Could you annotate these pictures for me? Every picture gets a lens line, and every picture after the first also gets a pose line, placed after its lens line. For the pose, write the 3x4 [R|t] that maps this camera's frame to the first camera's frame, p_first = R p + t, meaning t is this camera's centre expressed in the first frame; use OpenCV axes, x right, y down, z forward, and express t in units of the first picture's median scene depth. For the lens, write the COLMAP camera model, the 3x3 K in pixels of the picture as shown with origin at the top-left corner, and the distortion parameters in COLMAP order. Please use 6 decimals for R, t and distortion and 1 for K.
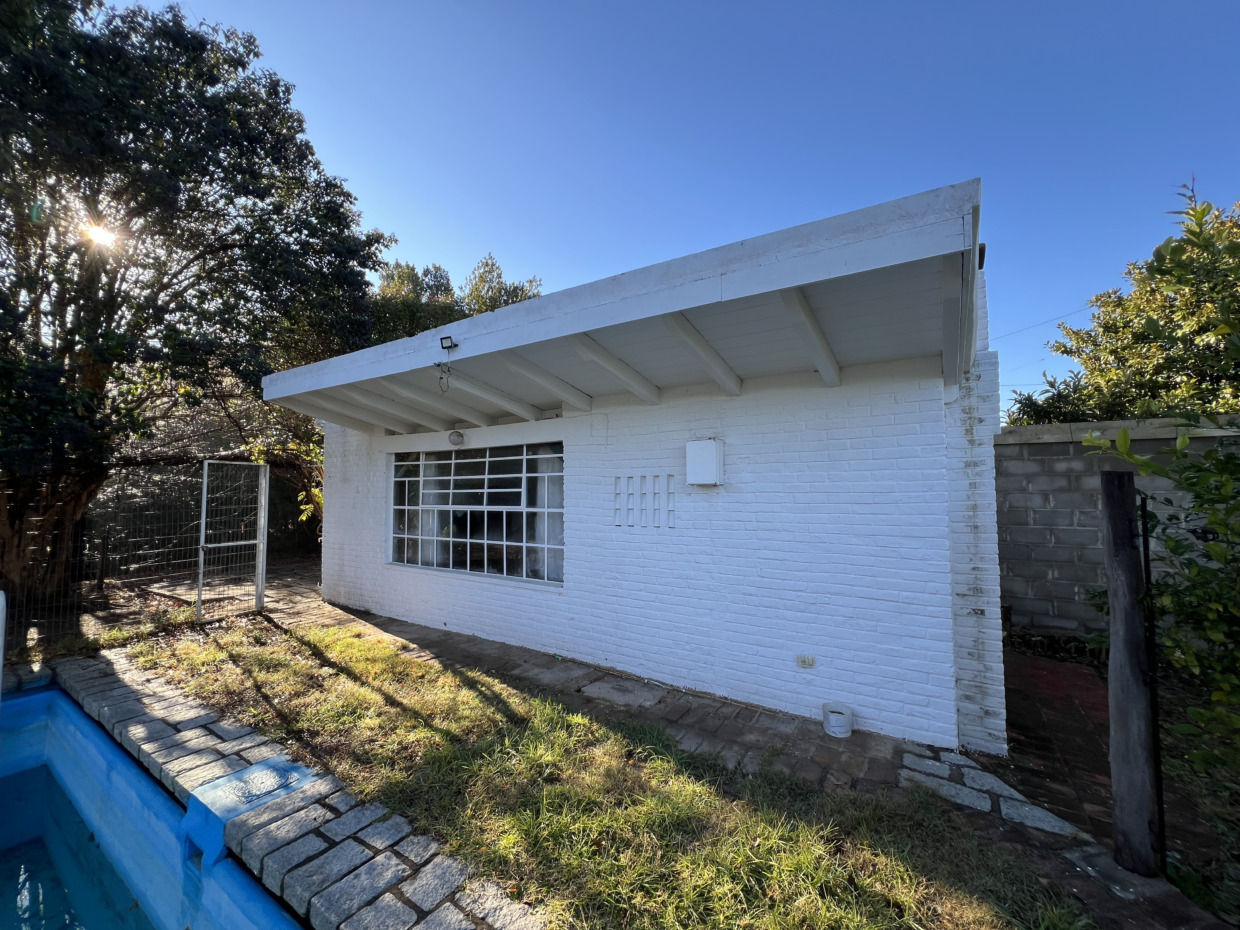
lens RADIAL K [[495.1, 0, 620.0], [0, 495.1, 464.6], [0, 0, 1]] dist [0.002796, -0.001139]
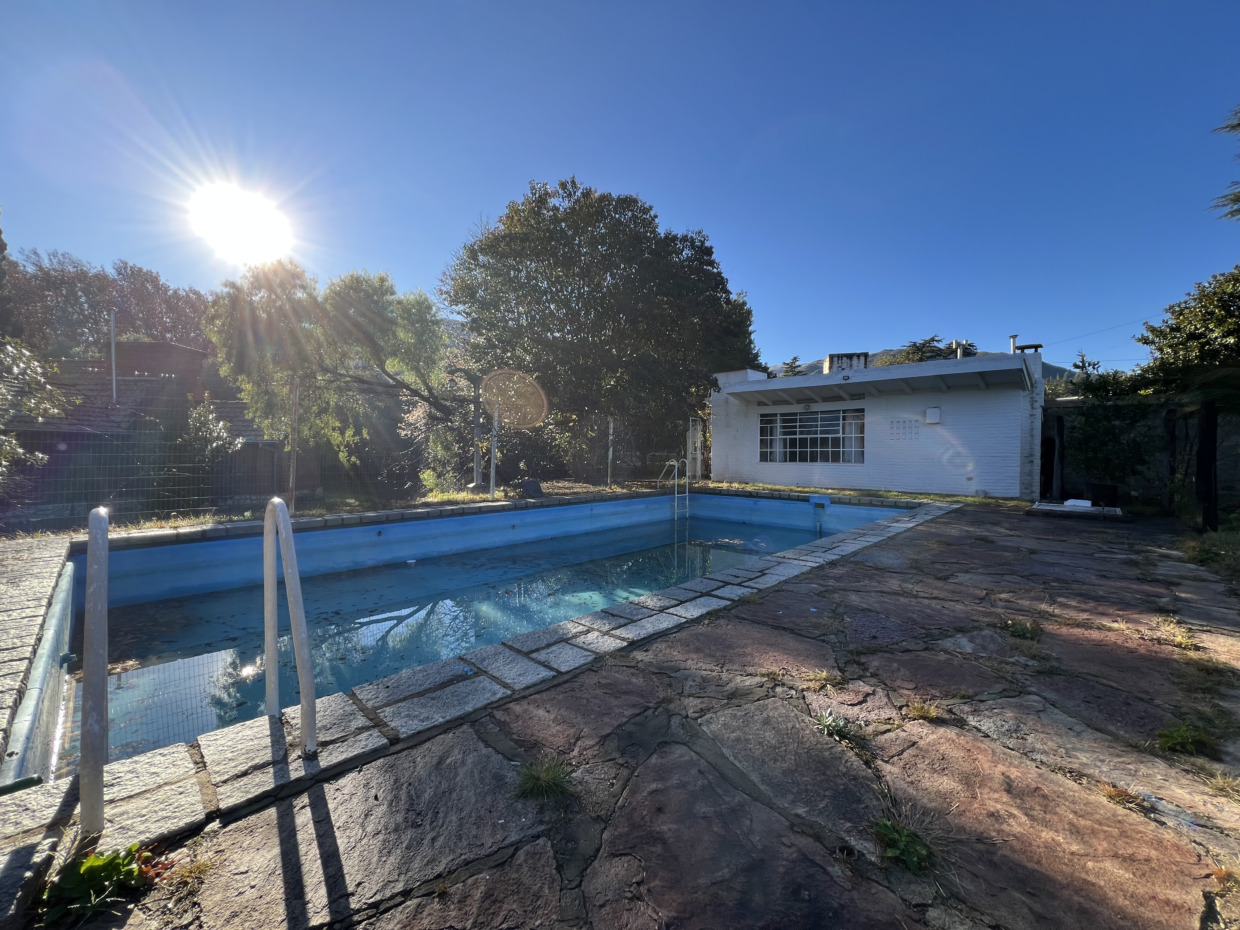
lens RADIAL K [[495.1, 0, 620.3], [0, 495.1, 464.8], [0, 0, 1]] dist [0.002796, -0.001139]
pose [[0.981960, 0.008181, -0.188913, -0.762206], [0.007812, 0.996456, 0.083755, 0.017479], [0.188929, -0.083720, 0.978416, -1.571342]]
